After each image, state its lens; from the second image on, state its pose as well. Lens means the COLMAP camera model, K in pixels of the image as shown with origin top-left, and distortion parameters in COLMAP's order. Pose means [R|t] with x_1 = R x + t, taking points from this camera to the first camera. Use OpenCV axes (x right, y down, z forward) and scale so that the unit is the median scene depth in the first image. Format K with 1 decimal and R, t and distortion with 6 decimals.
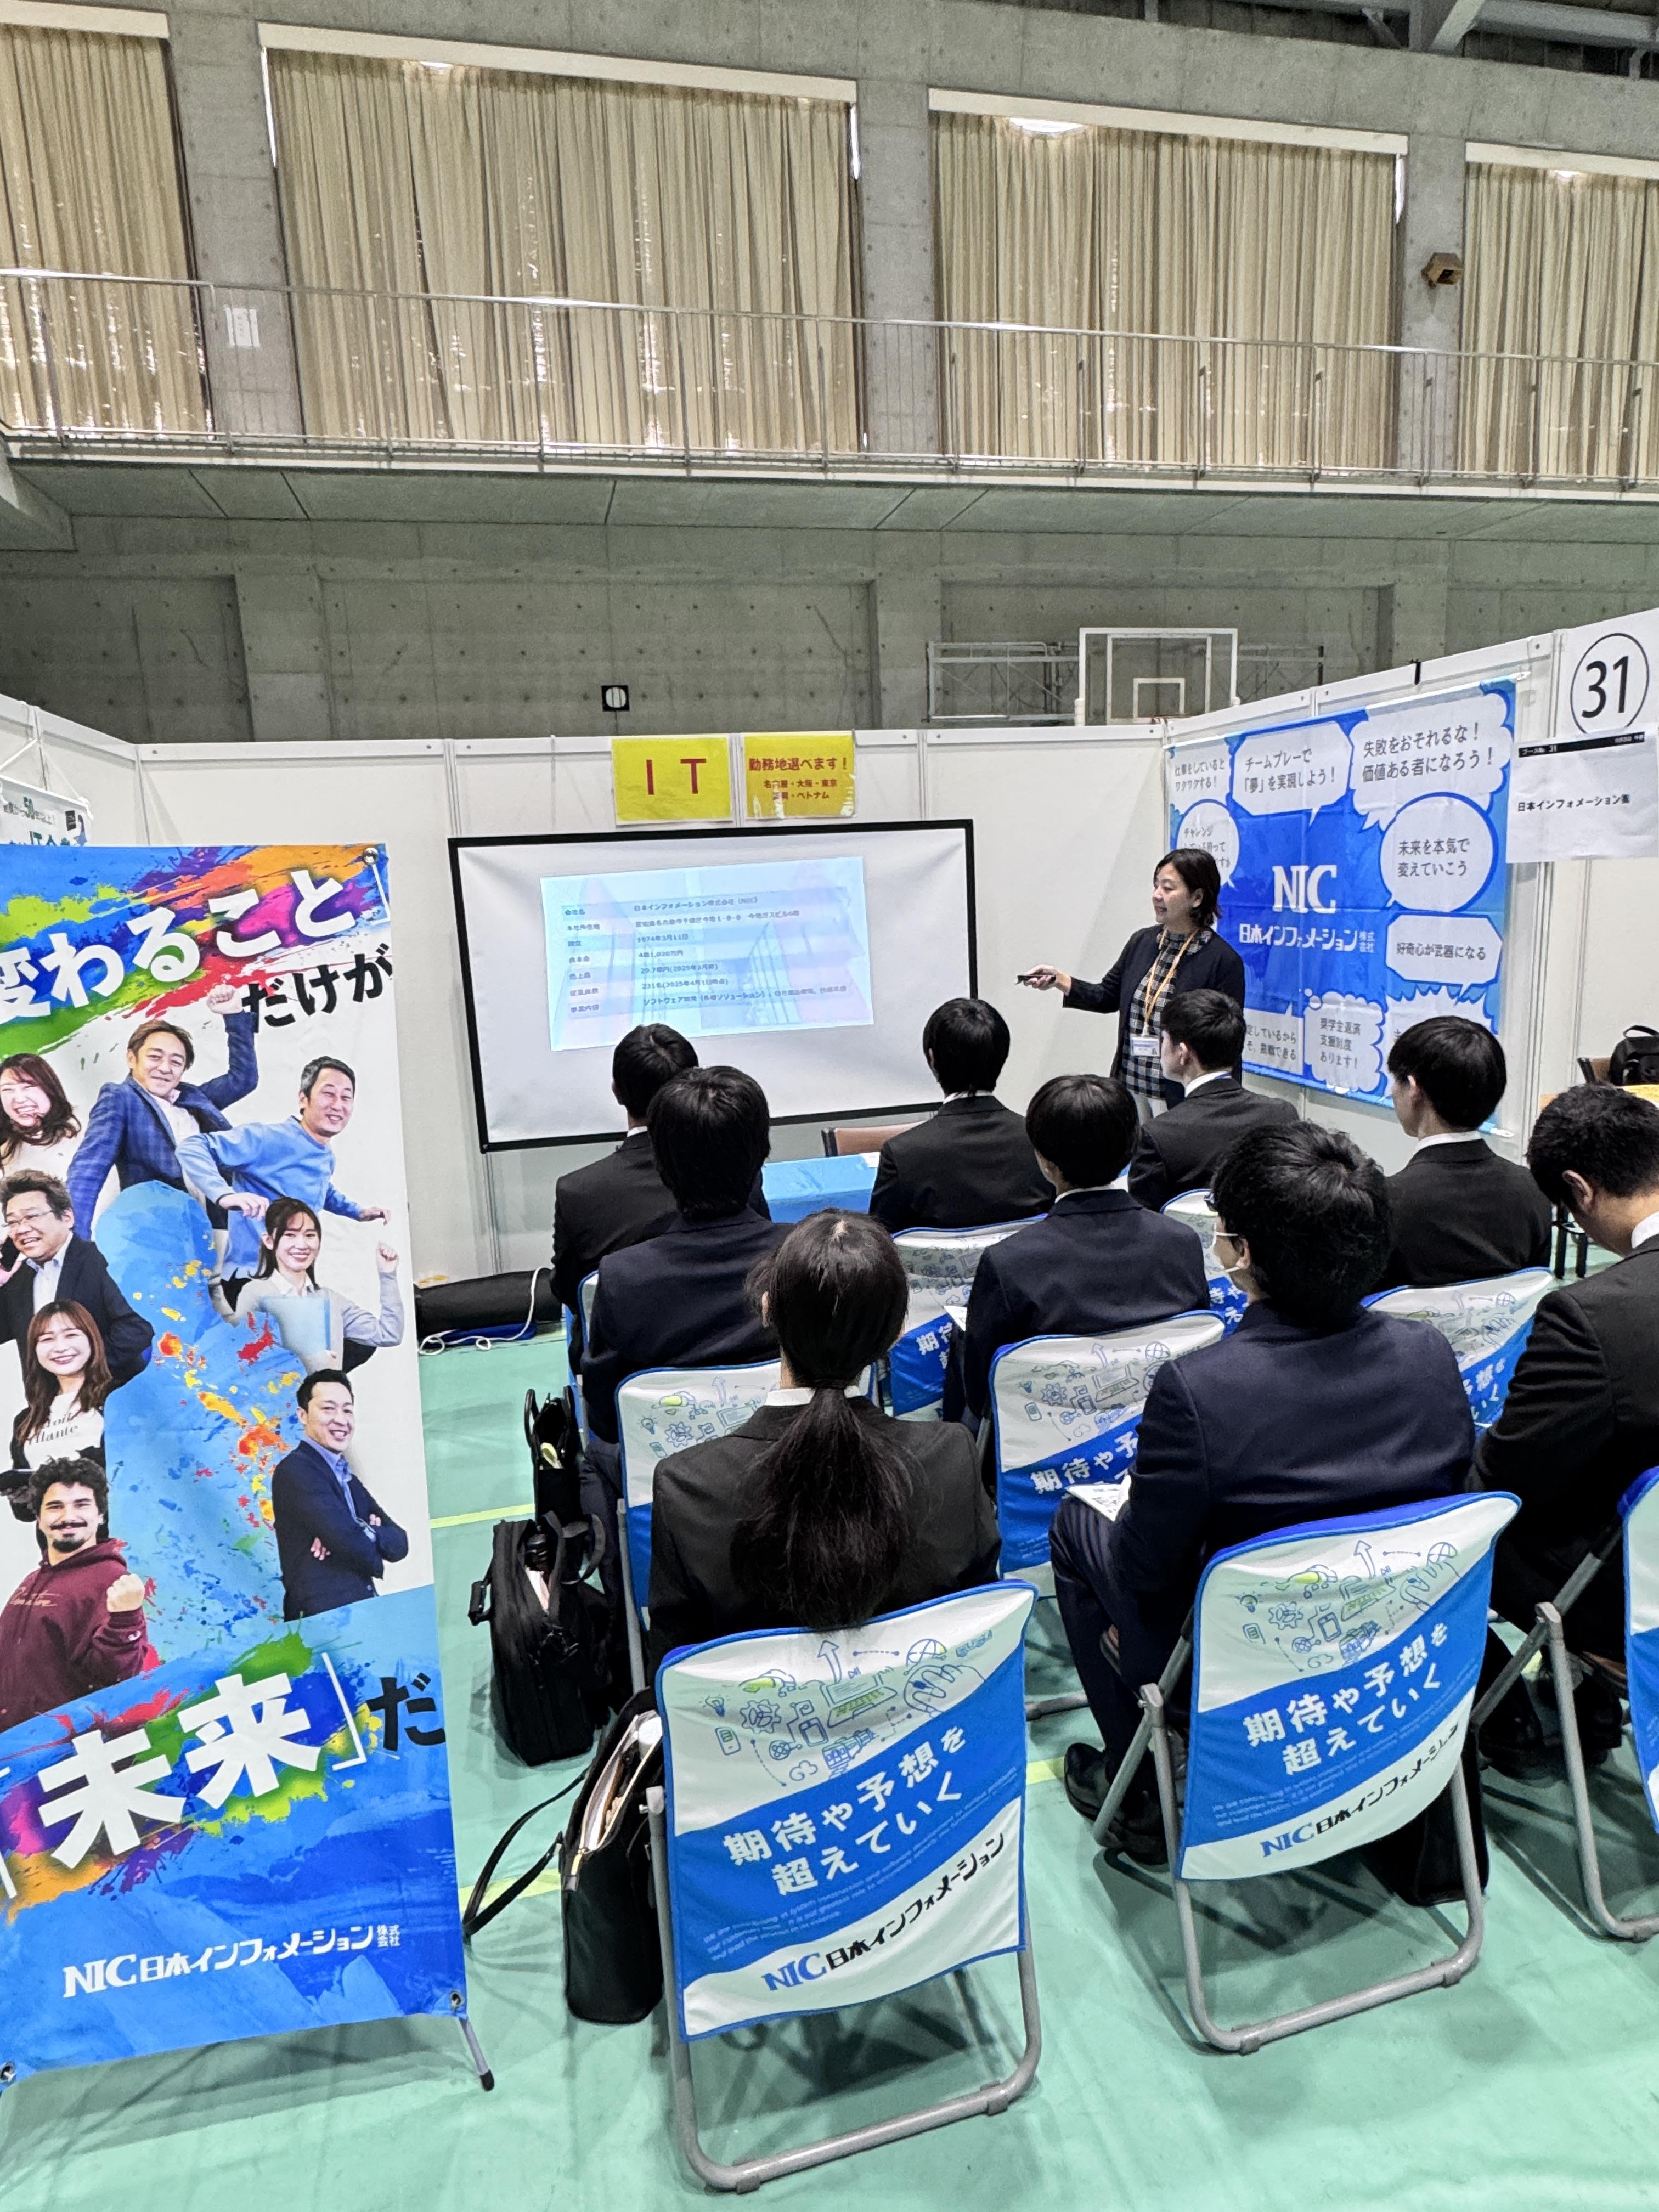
lens RADIAL K [[1303.6, 0, 826.1], [0, 1303.6, 1110.4], [0, 0, 1]] dist [-0.002914, -0.002497]
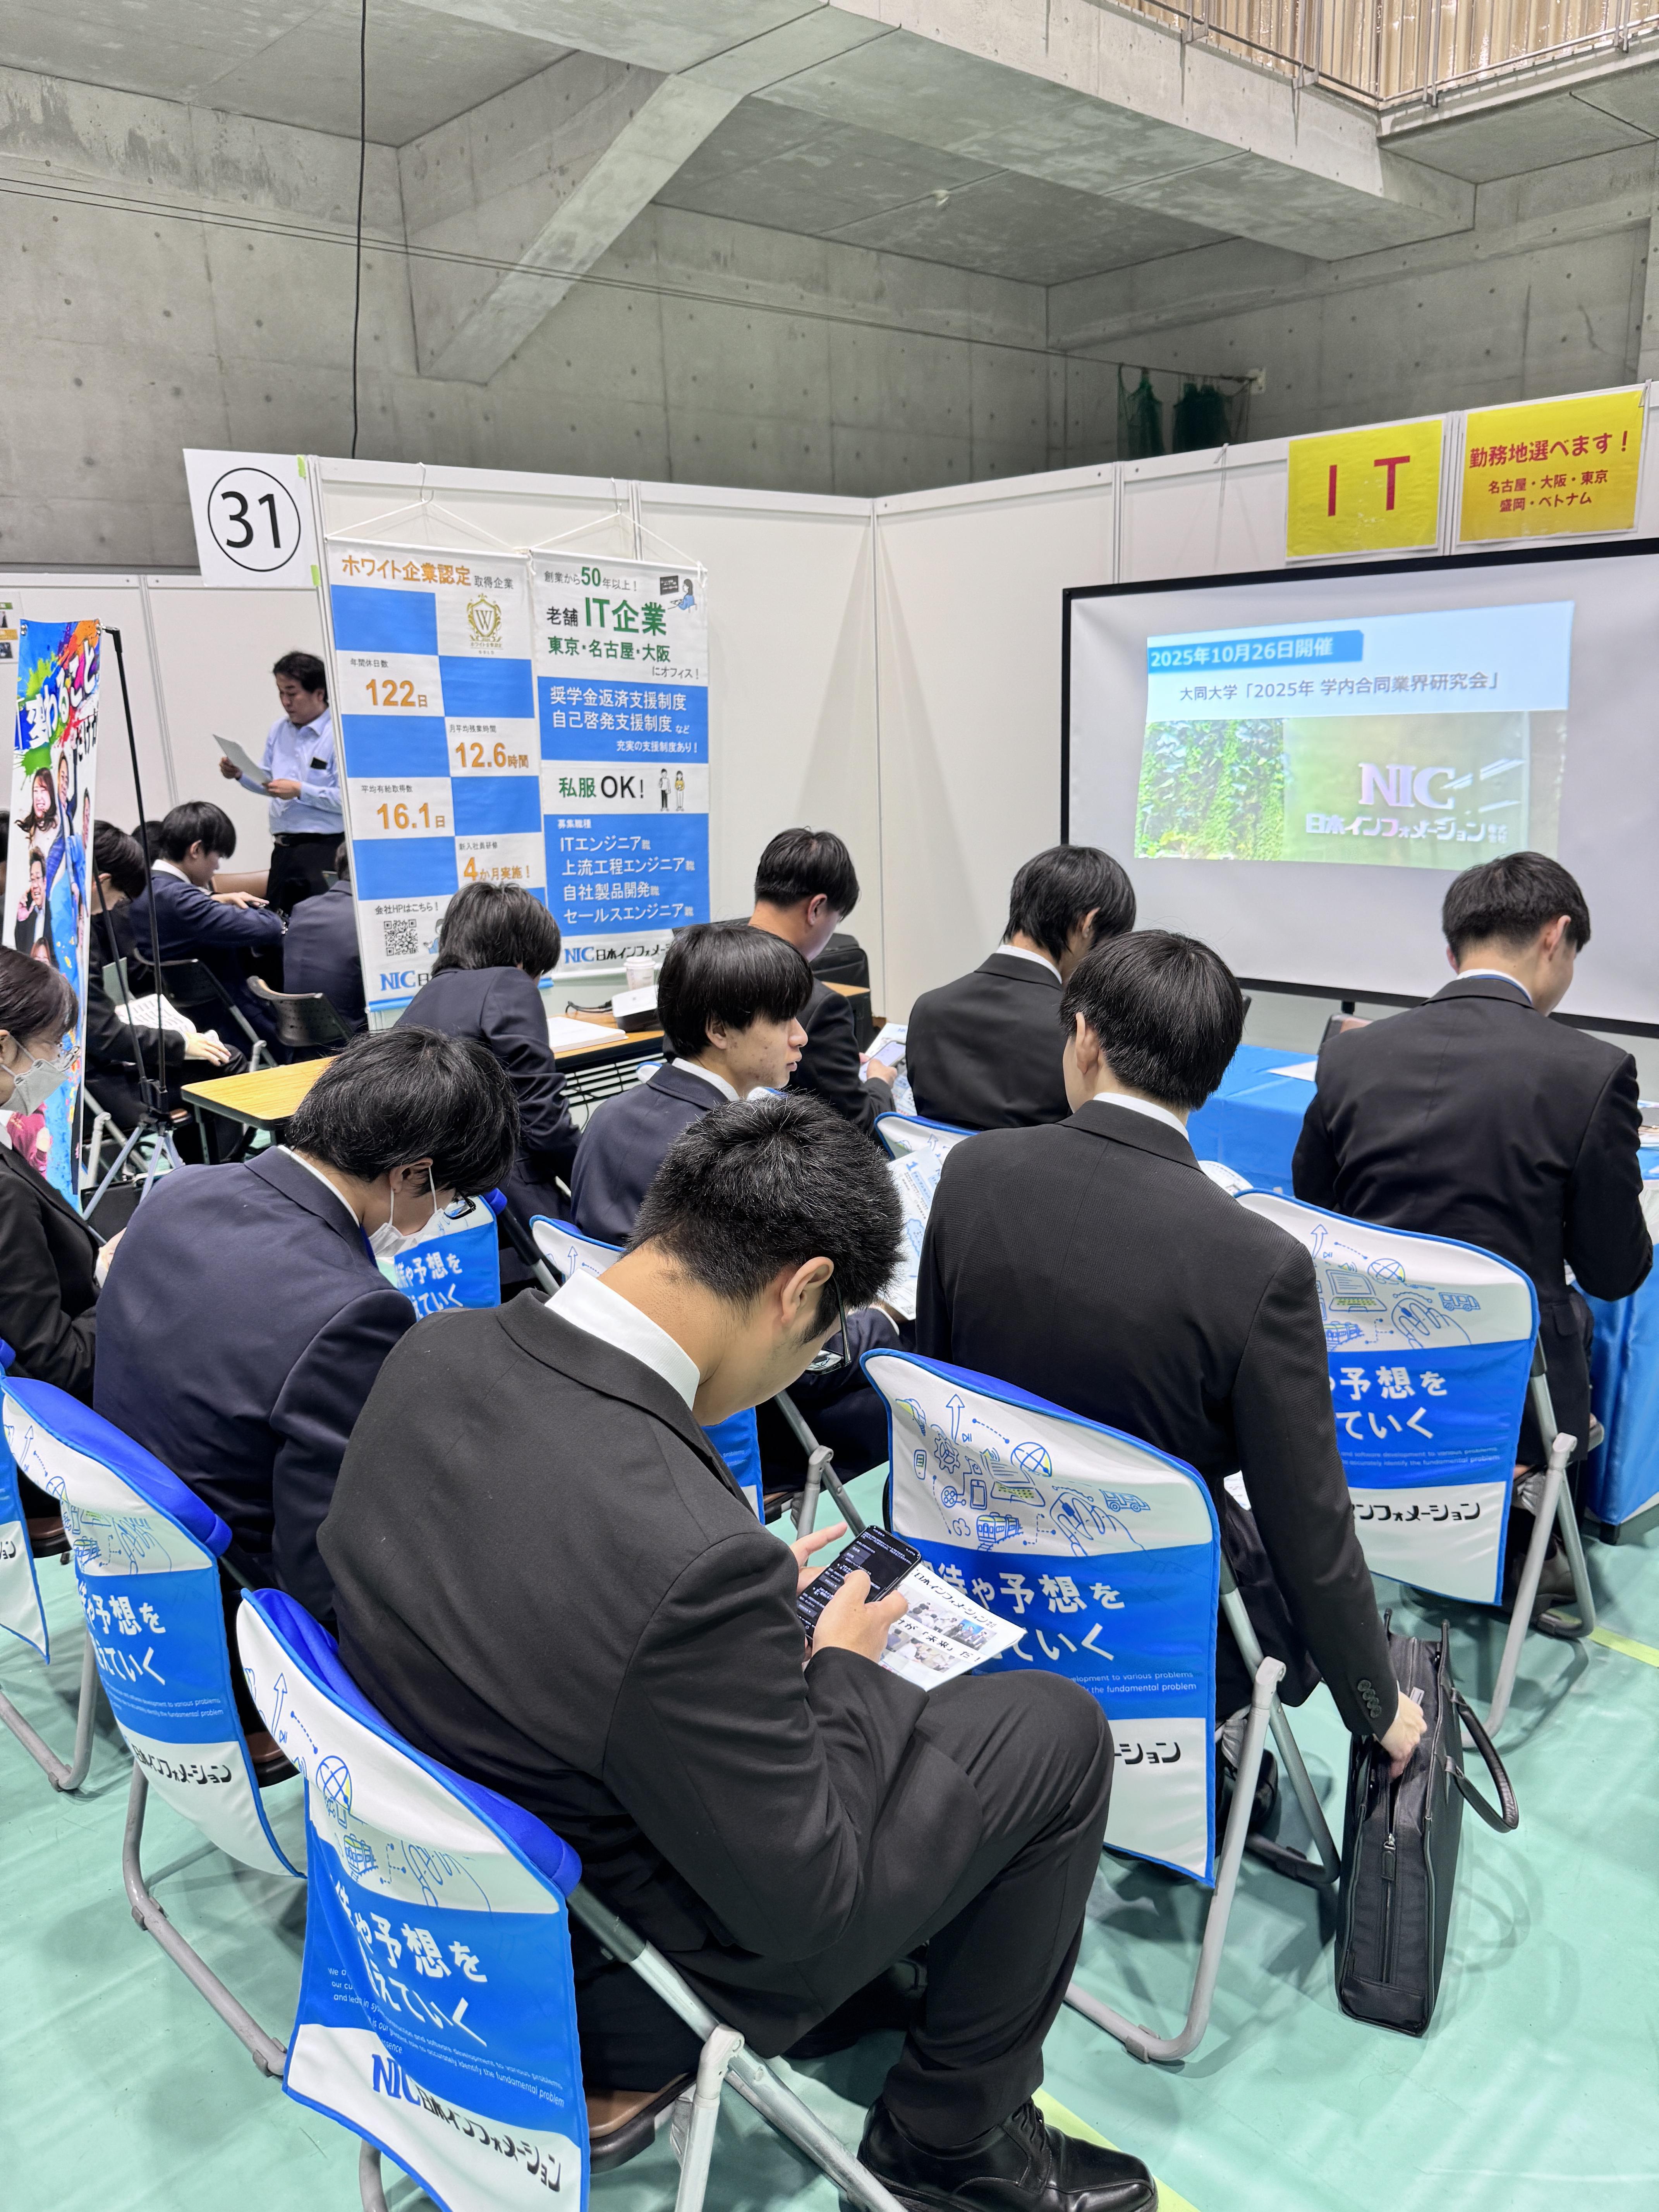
lens RADIAL K [[1570.8, 0, 828.1], [0, 1570.8, 1104.9], [0, 0, 1]] dist [0.002086, -0.002281]
pose [[0.503005, 0.248272, -0.827857, 0.517782], [-0.145542, 0.968507, 0.202021, -0.060088], [0.851941, 0.018870, 0.523298, 0.305860]]
